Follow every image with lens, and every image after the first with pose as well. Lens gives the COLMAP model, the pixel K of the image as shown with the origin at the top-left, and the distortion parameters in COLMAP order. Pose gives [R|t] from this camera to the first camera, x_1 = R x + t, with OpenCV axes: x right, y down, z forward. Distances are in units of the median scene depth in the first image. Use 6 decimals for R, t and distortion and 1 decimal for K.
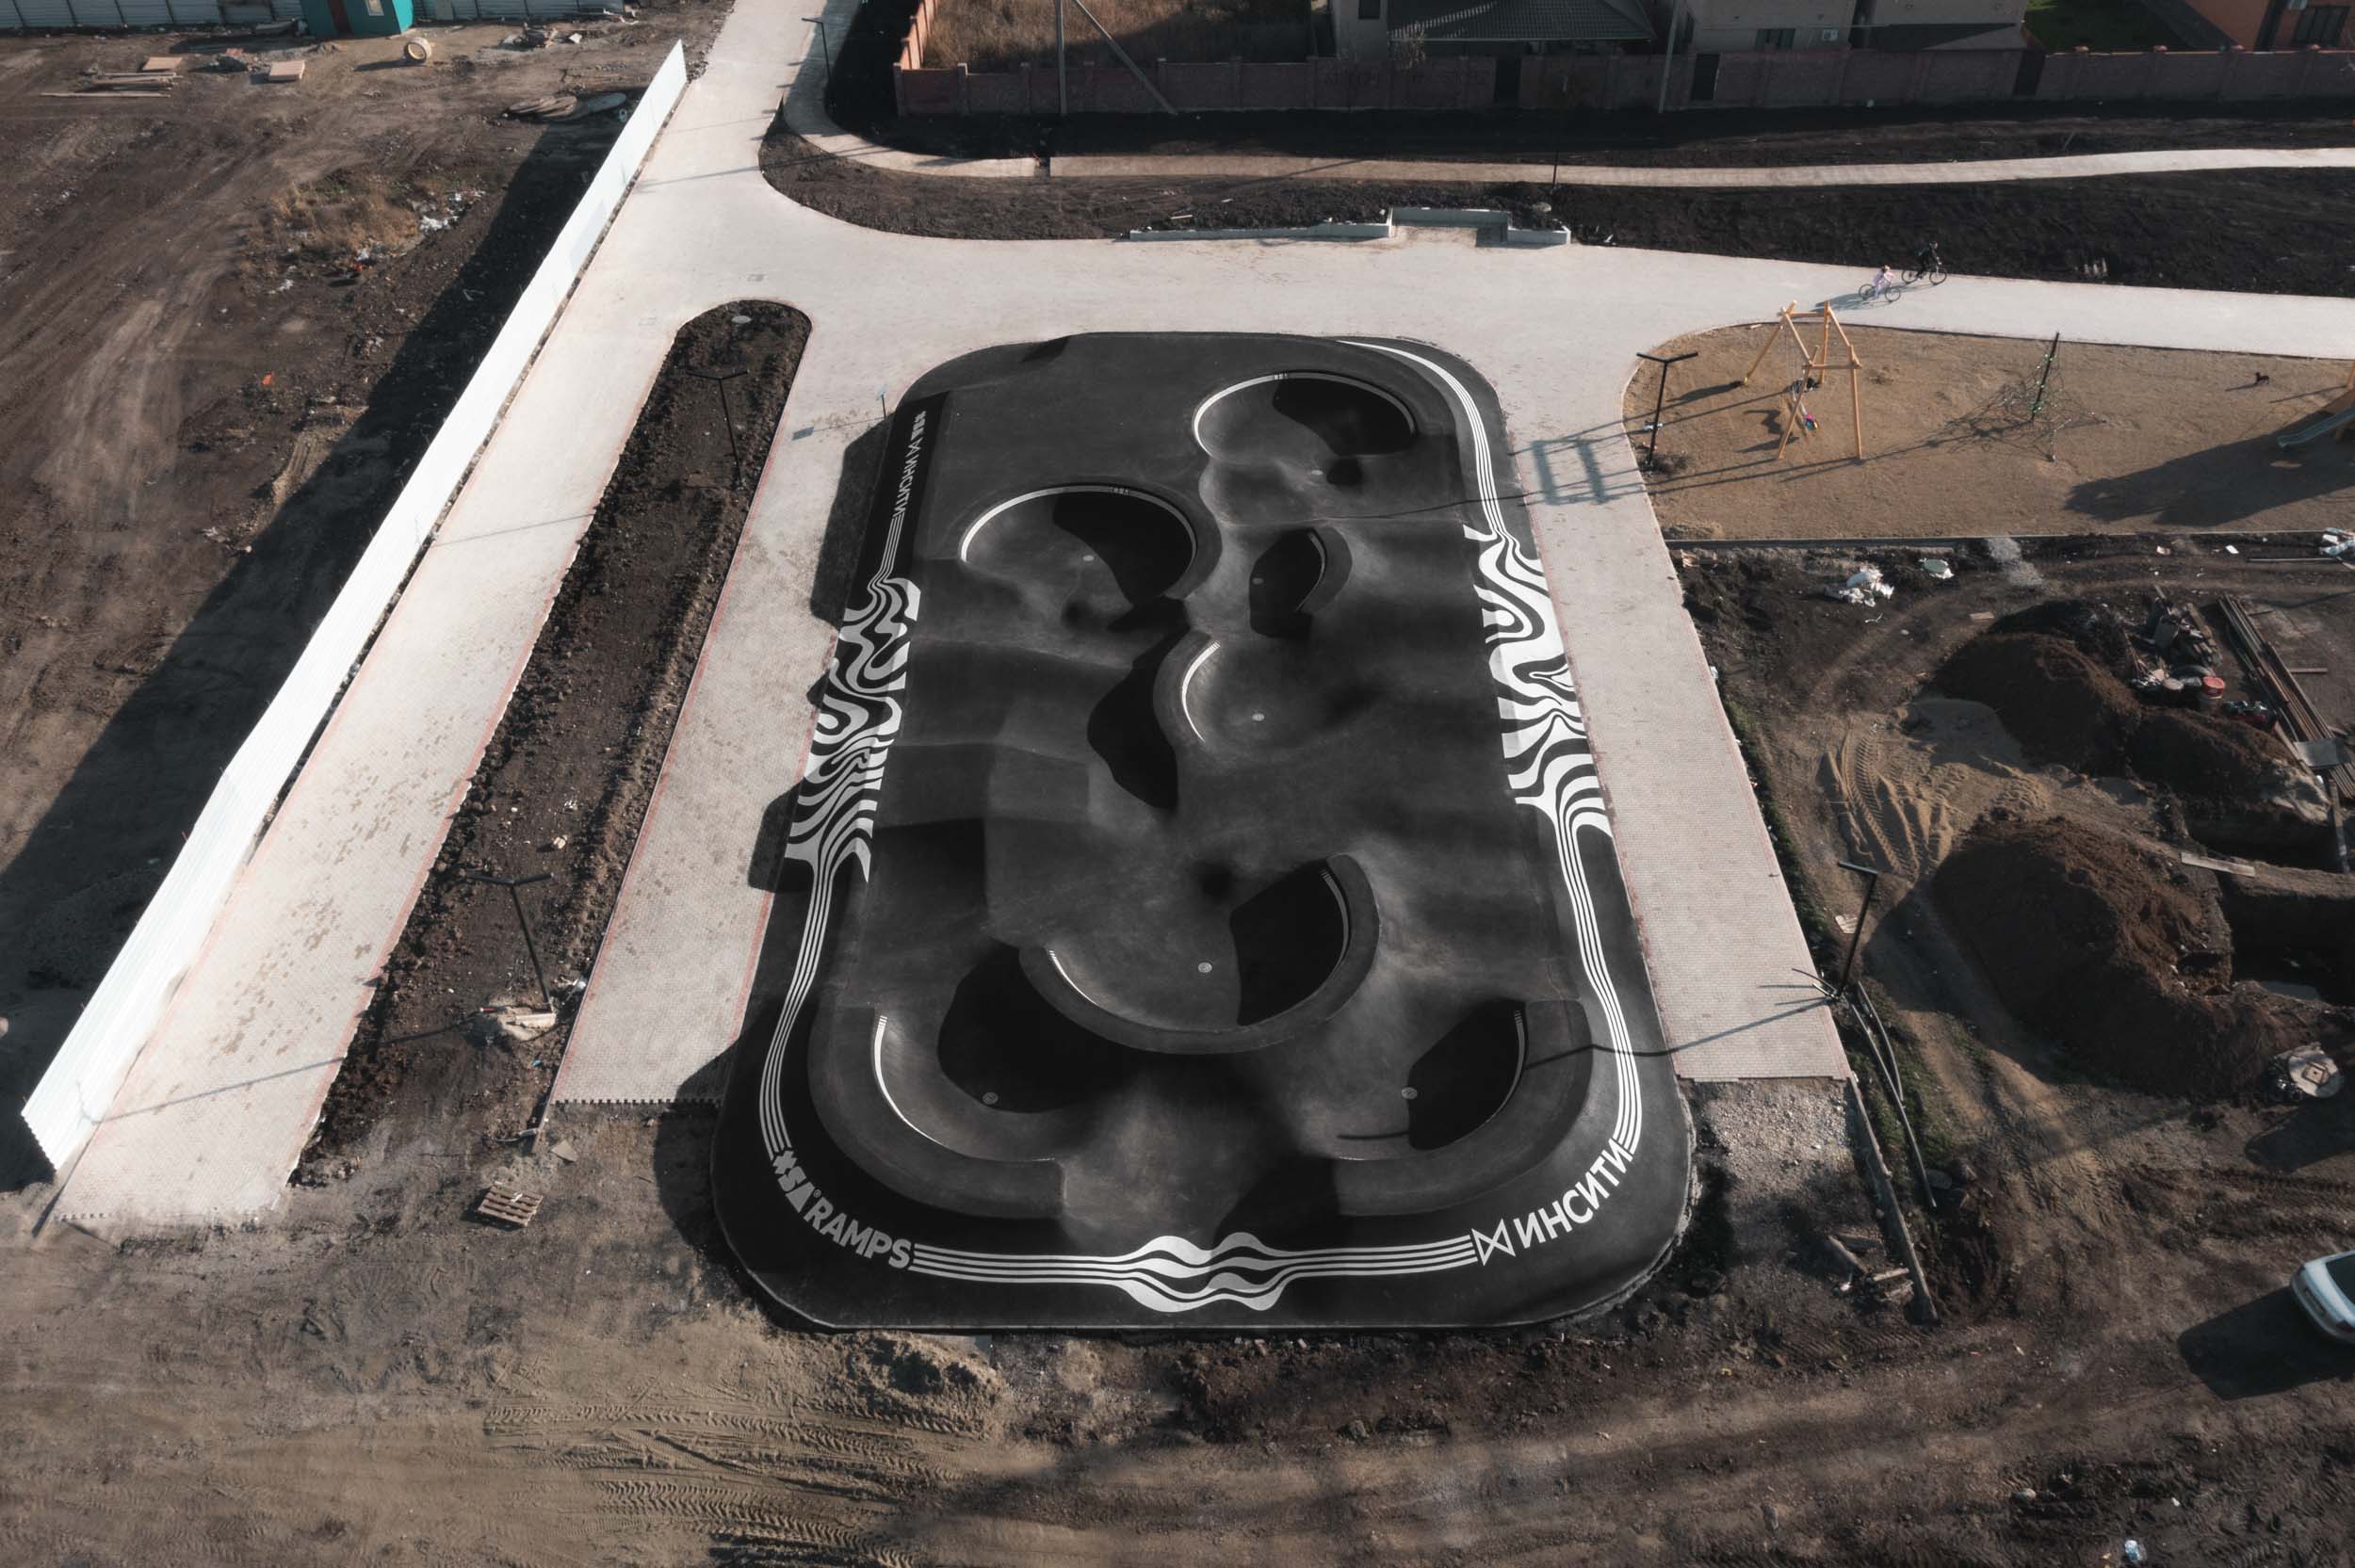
lens RADIAL K [[1849.3, 0, 1177.5], [0, 1849.3, 784.0], [0, 0, 1]] dist [-0.006547, -0.002416]
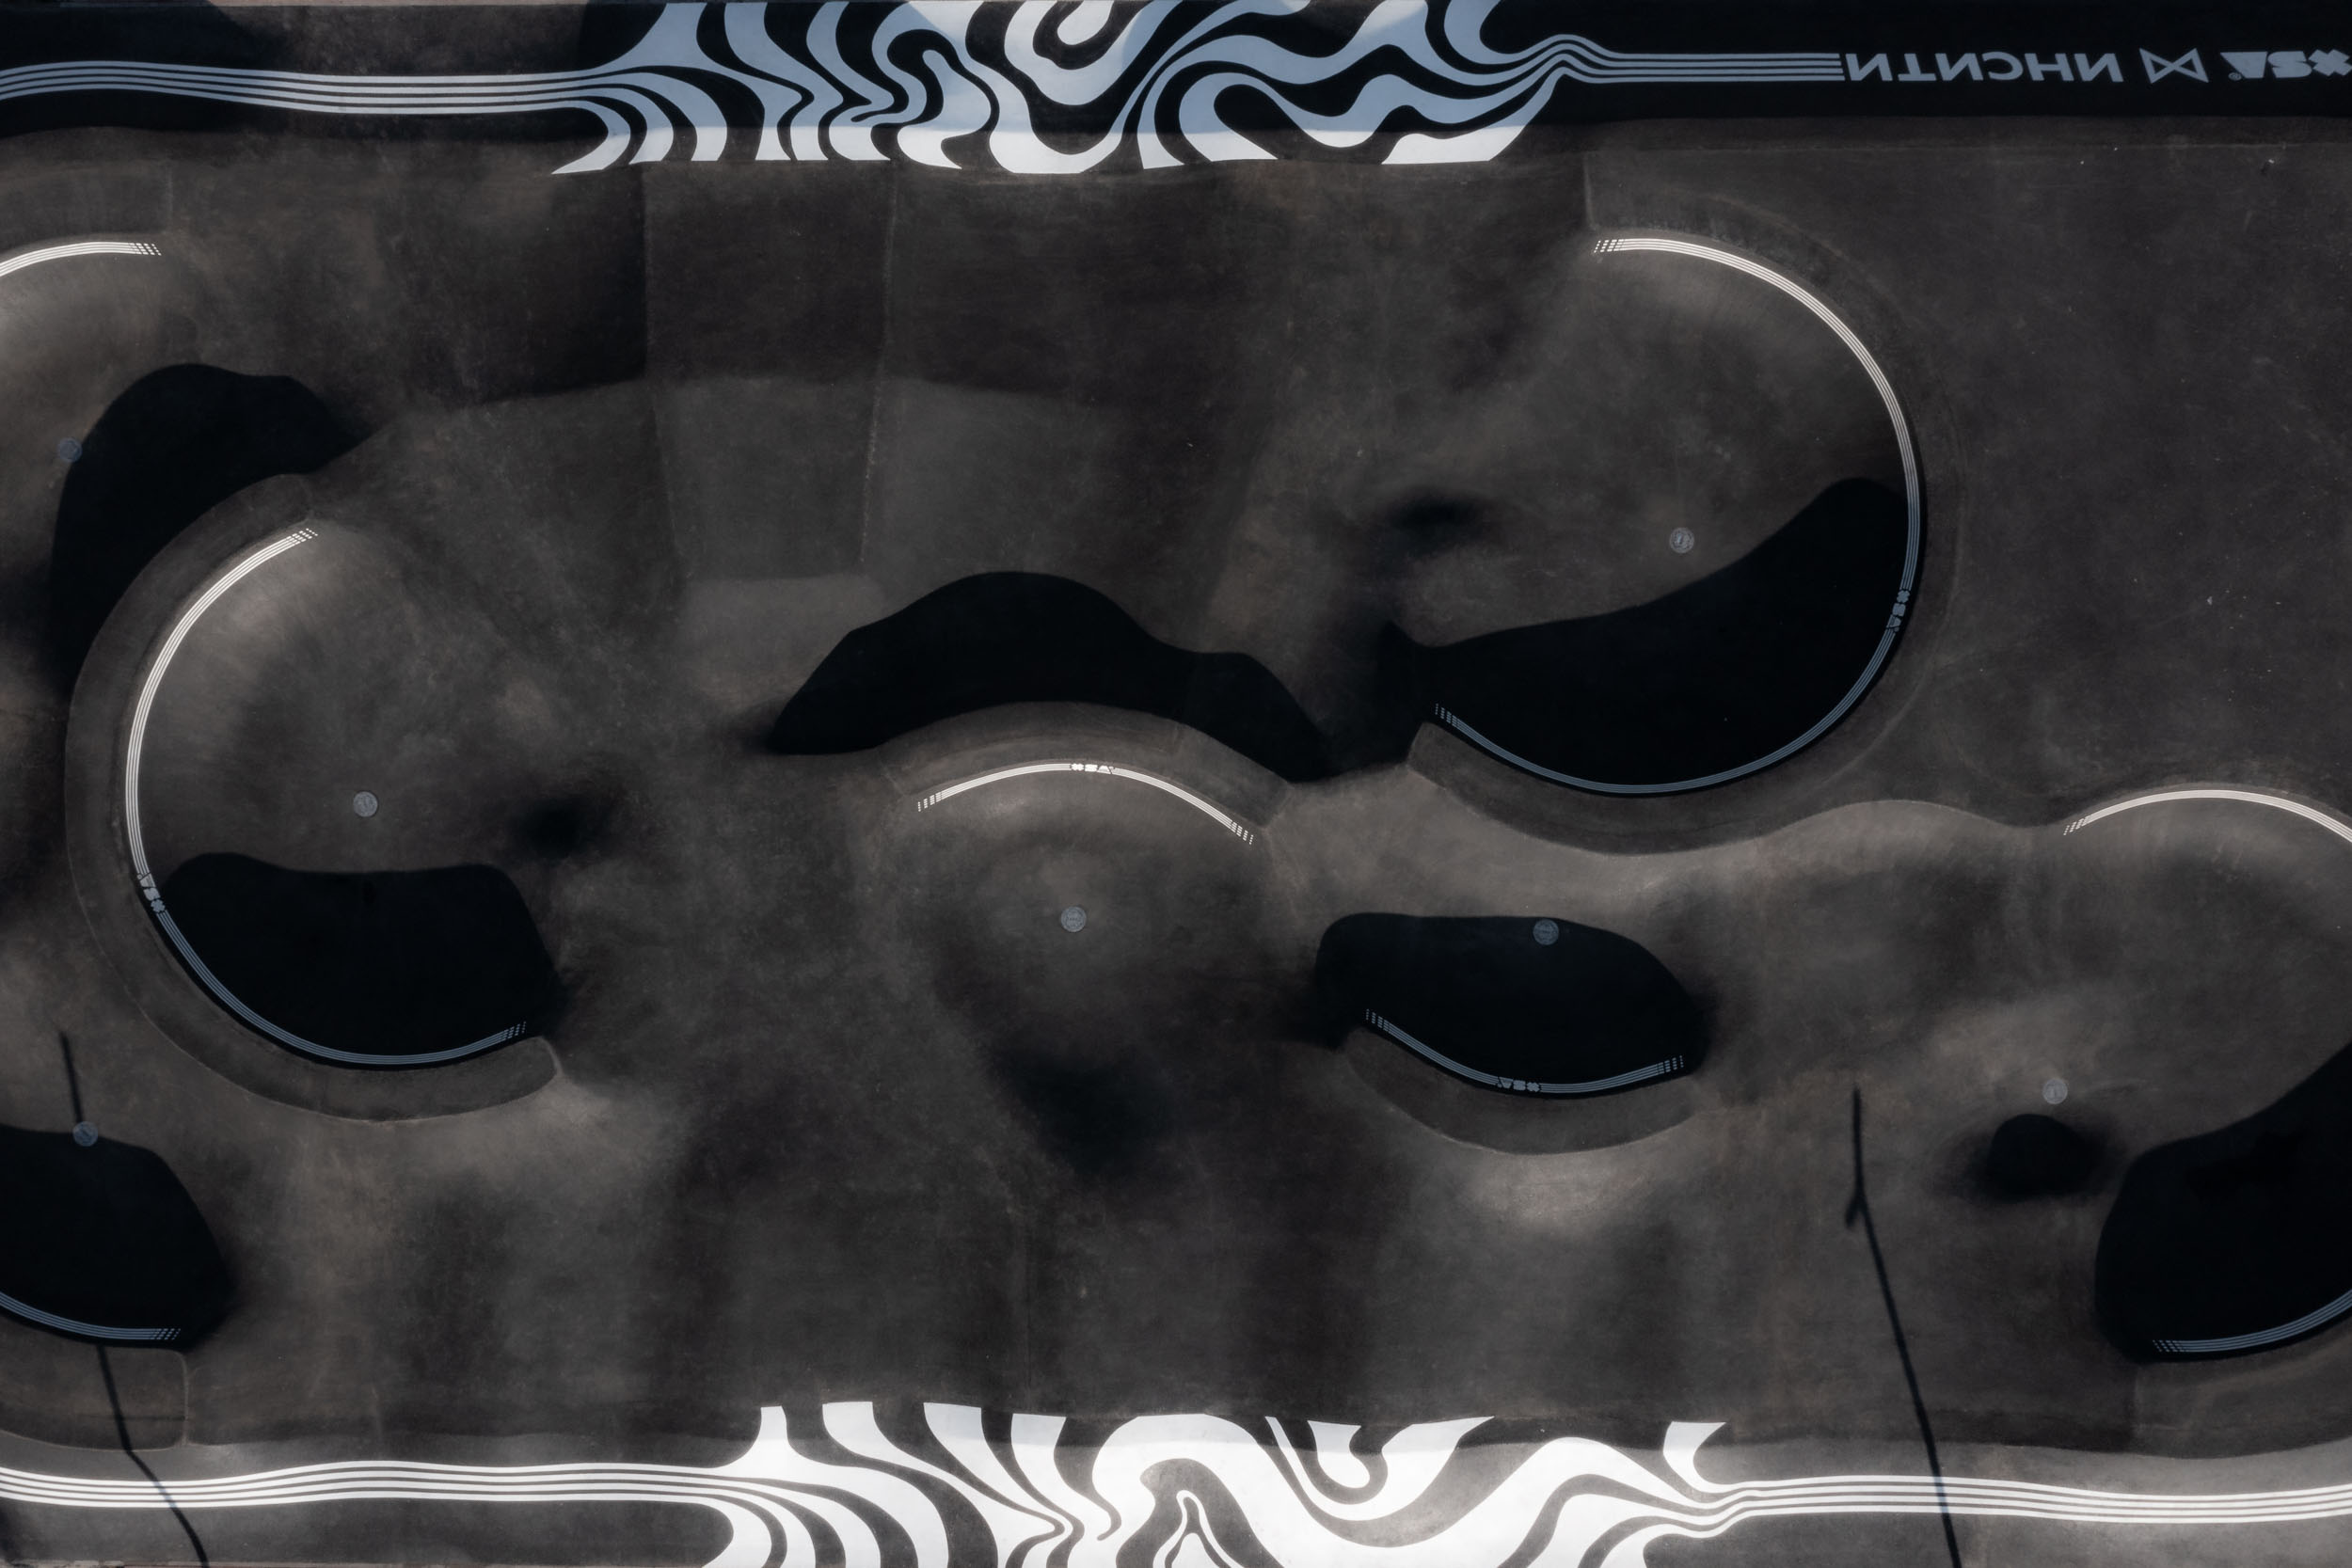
lens RADIAL K [[1985.5, 0, 1096.5], [0, 1985.5, 797.3], [0, 0, 1]] dist [-0.010500, 0.006535]
pose [[0.006139, 0.999160, 0.040529, -0.010474], [-0.632595, -0.027509, 0.773994, -0.504985], [0.774459, -0.030390, 0.631894, 0.772049]]
